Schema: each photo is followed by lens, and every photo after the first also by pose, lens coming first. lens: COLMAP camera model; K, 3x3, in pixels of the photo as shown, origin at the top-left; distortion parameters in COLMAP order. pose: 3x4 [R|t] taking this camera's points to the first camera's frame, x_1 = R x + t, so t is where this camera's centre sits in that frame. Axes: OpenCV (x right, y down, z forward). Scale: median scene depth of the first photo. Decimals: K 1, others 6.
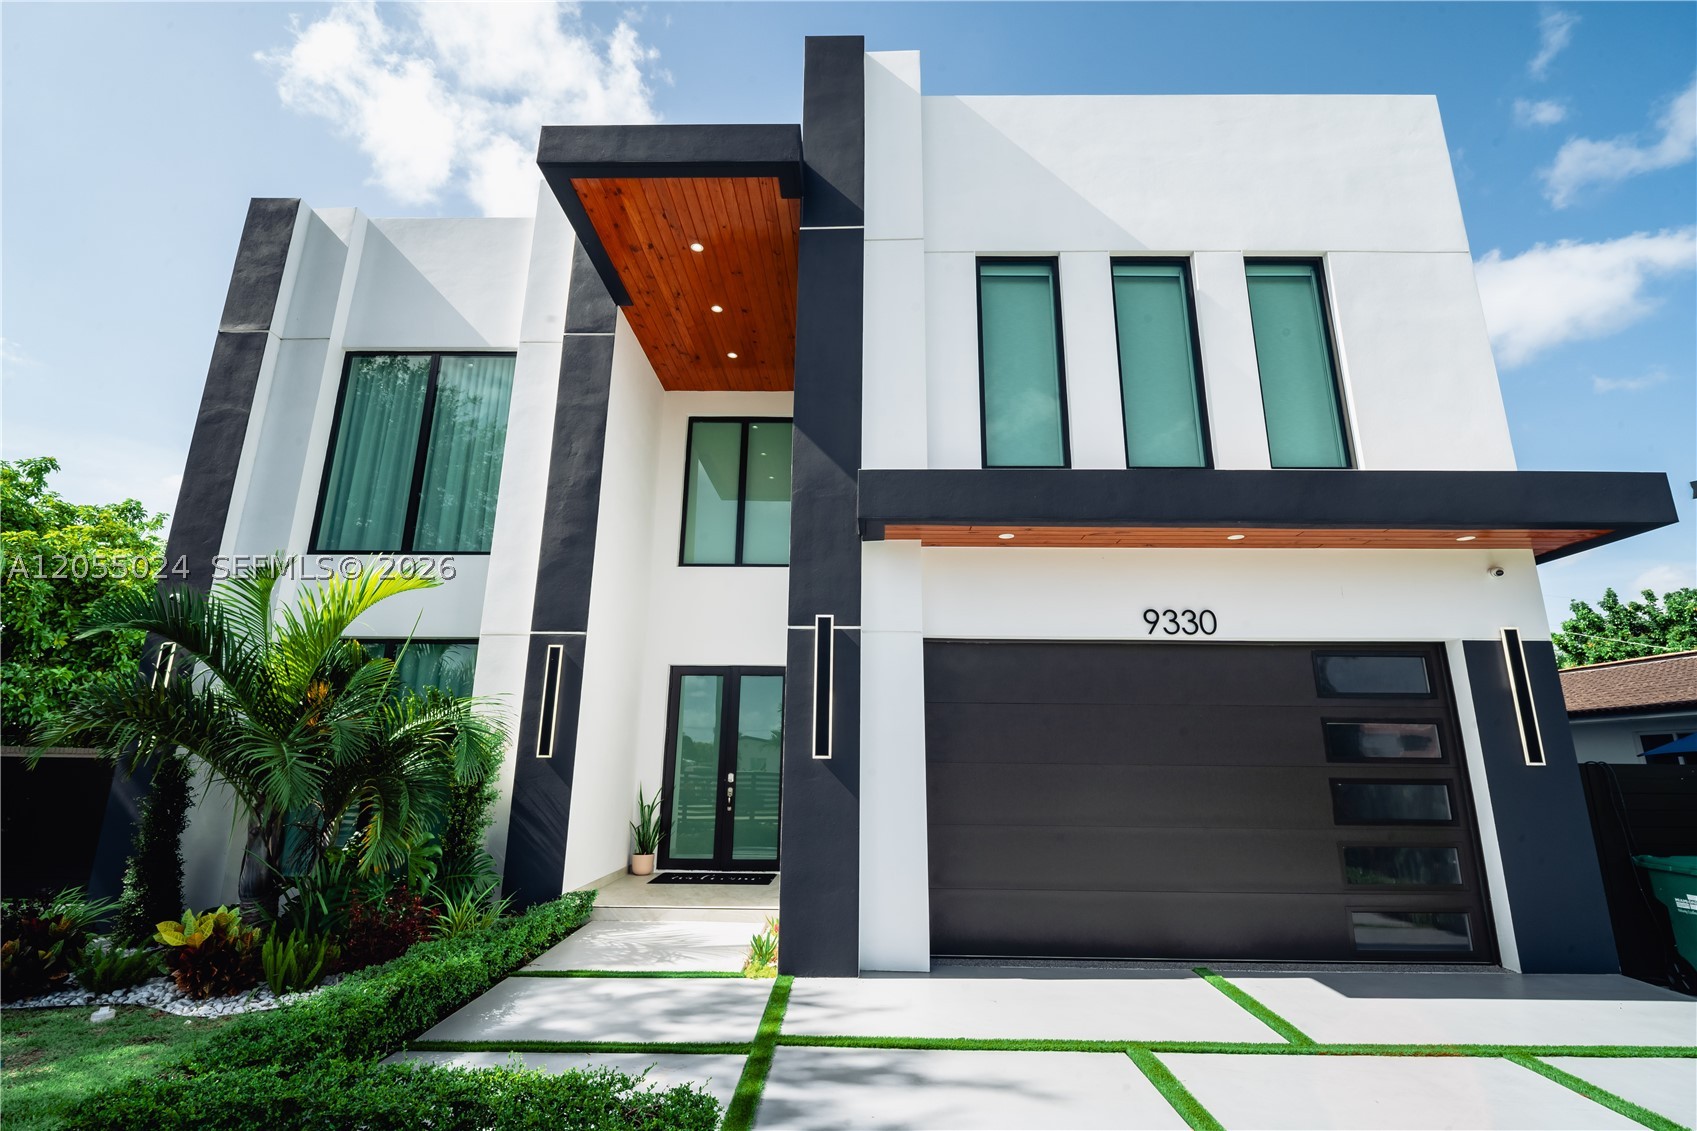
lens RADIAL K [[782.5, 0, 852.2], [0, 782.5, 562.7], [0, 0, 1]] dist [0.005319, -0.008777]
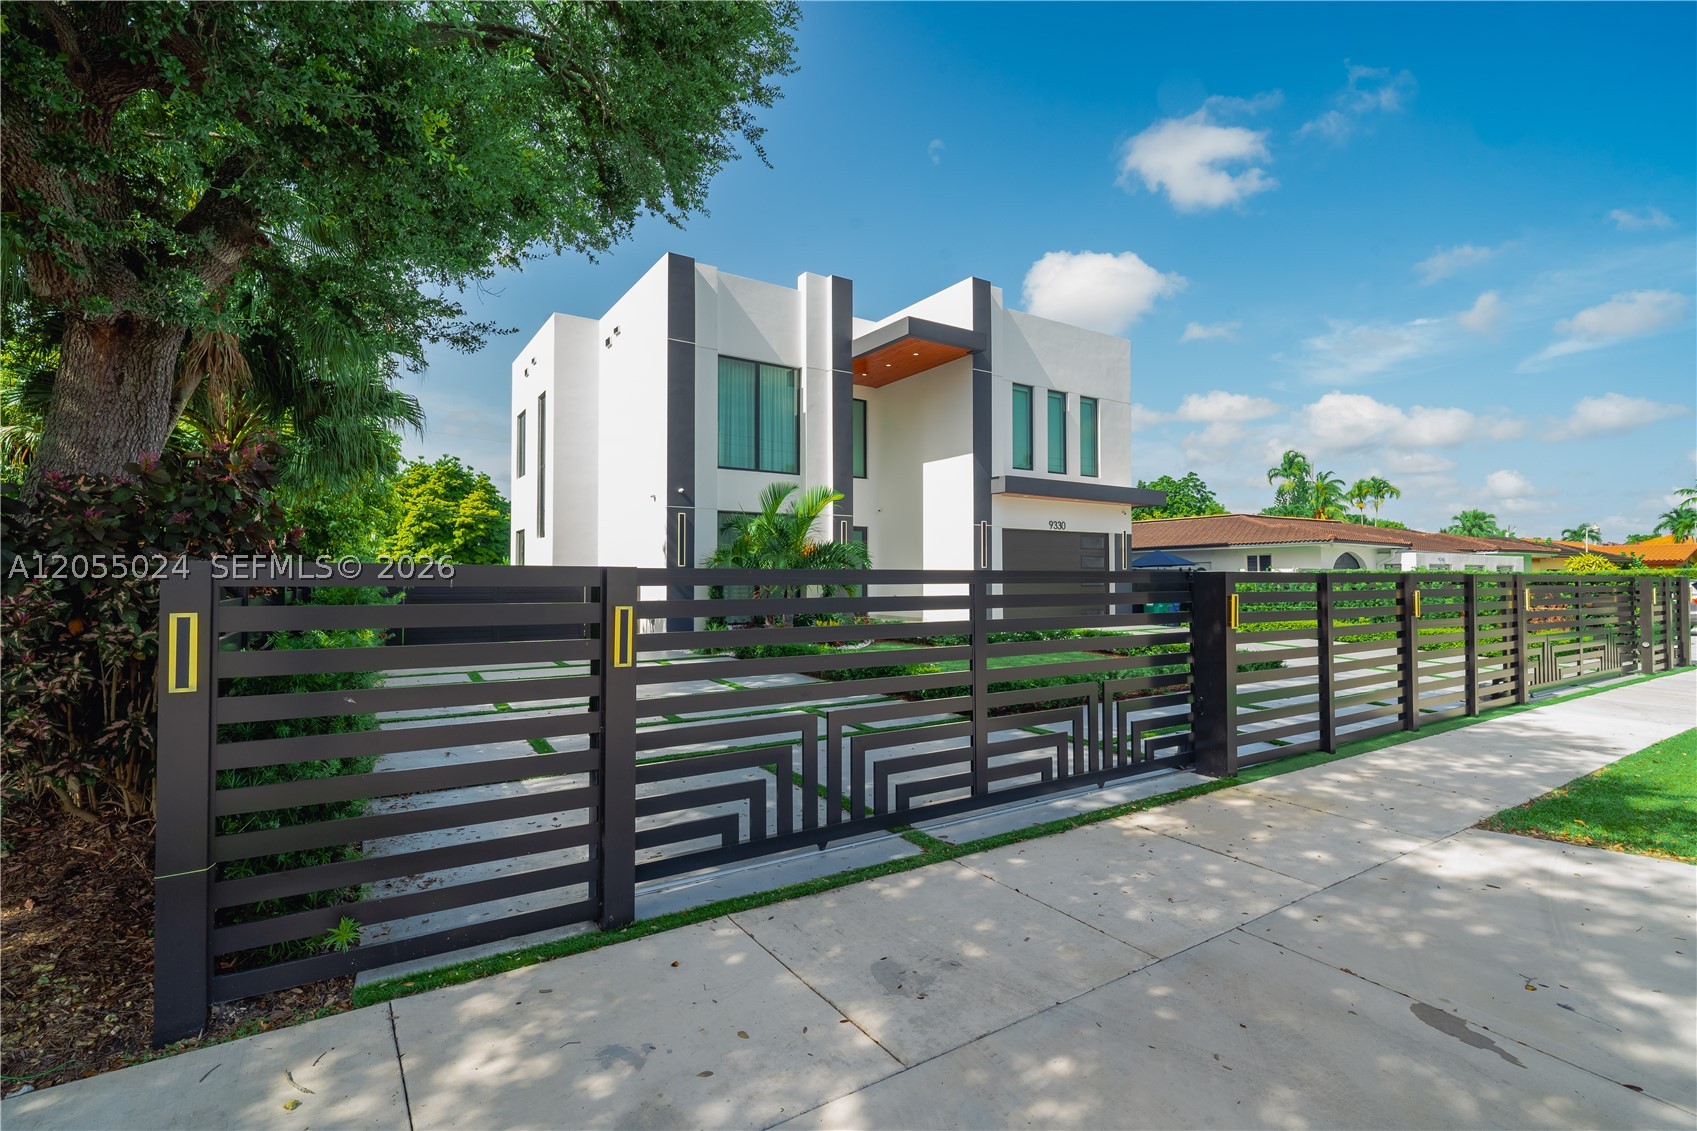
lens RADIAL K [[782.5, 0, 852.2], [0, 782.5, 562.7], [0, 0, 1]] dist [0.005319, -0.008777]
pose [[0.825376, 0.001121, 0.564582, -1.778949], [-0.132951, 0.972262, 0.192434, -0.239026], [-0.548706, -0.233892, 0.802631, -0.961411]]
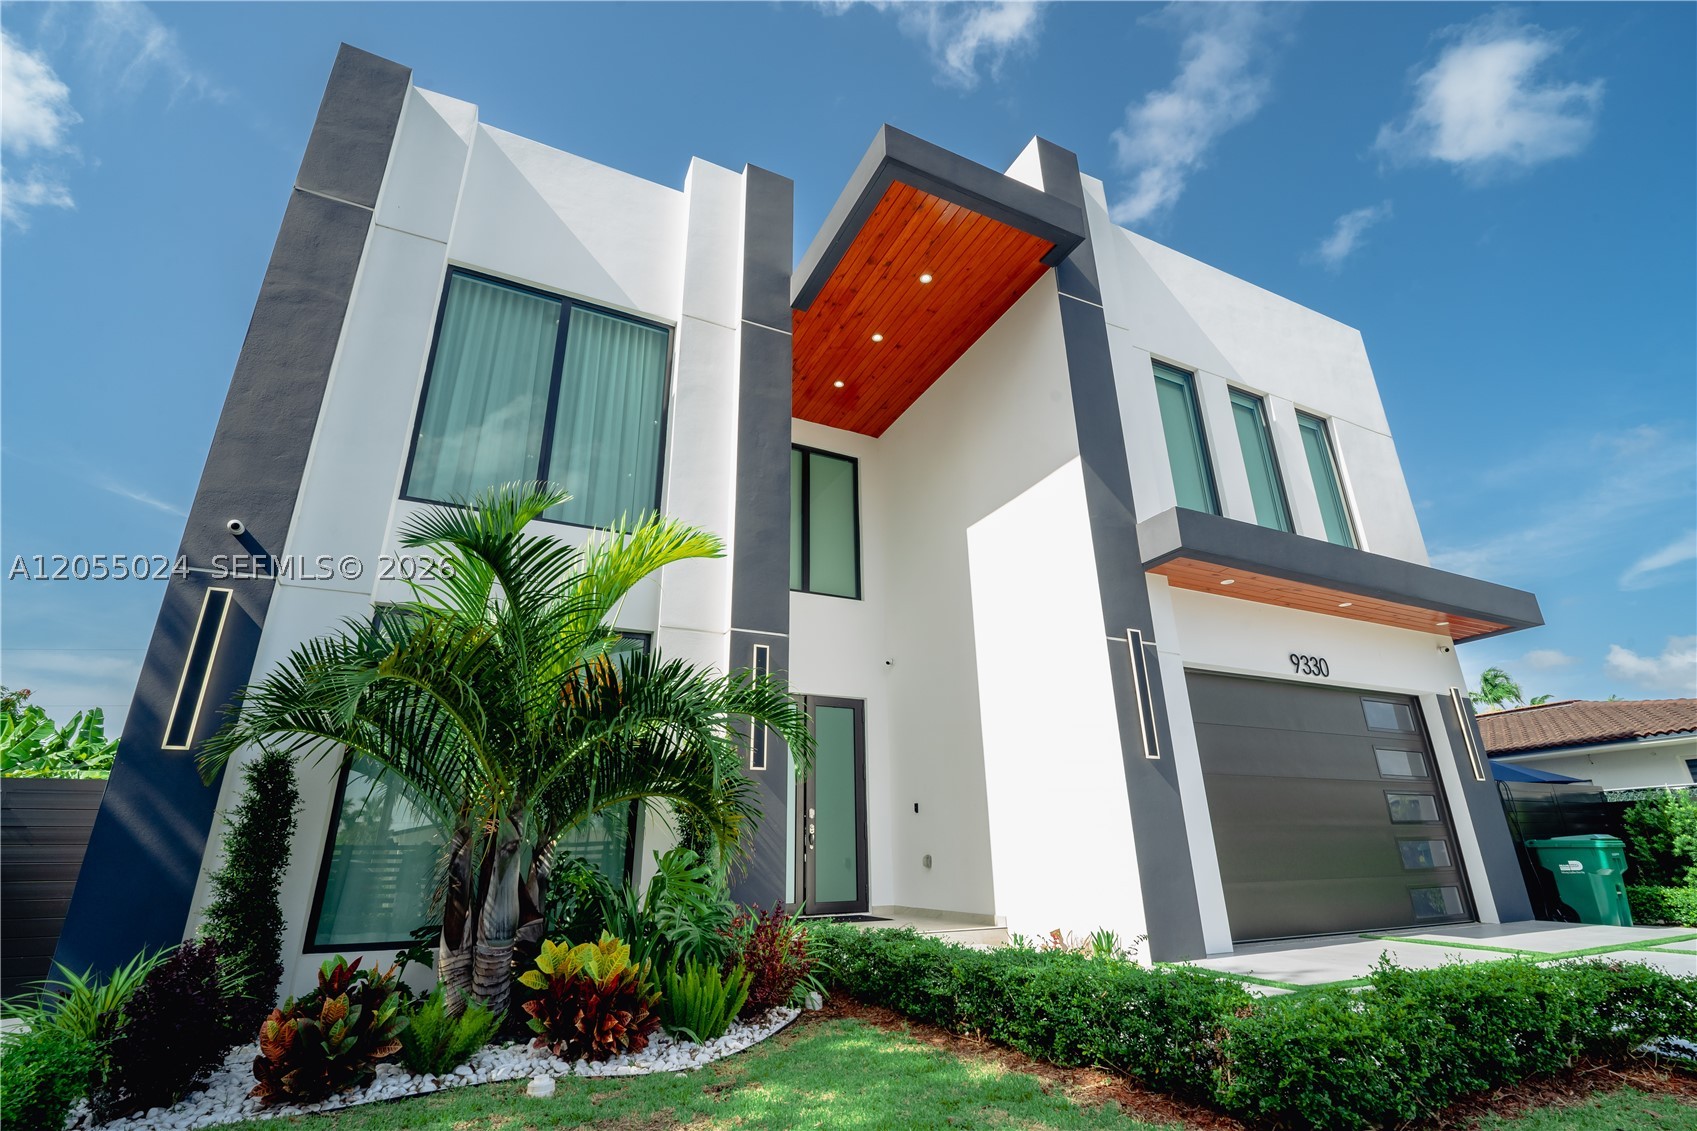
lens RADIAL K [[782.5, 0, 852.2], [0, 782.5, 562.7], [0, 0, 1]] dist [0.005319, -0.008777]
pose [[0.888514, 0.140983, 0.436654, -0.741100], [-0.089479, 0.986595, -0.136468, 0.133789], [-0.450041, 0.082183, 0.889218, 0.155066]]
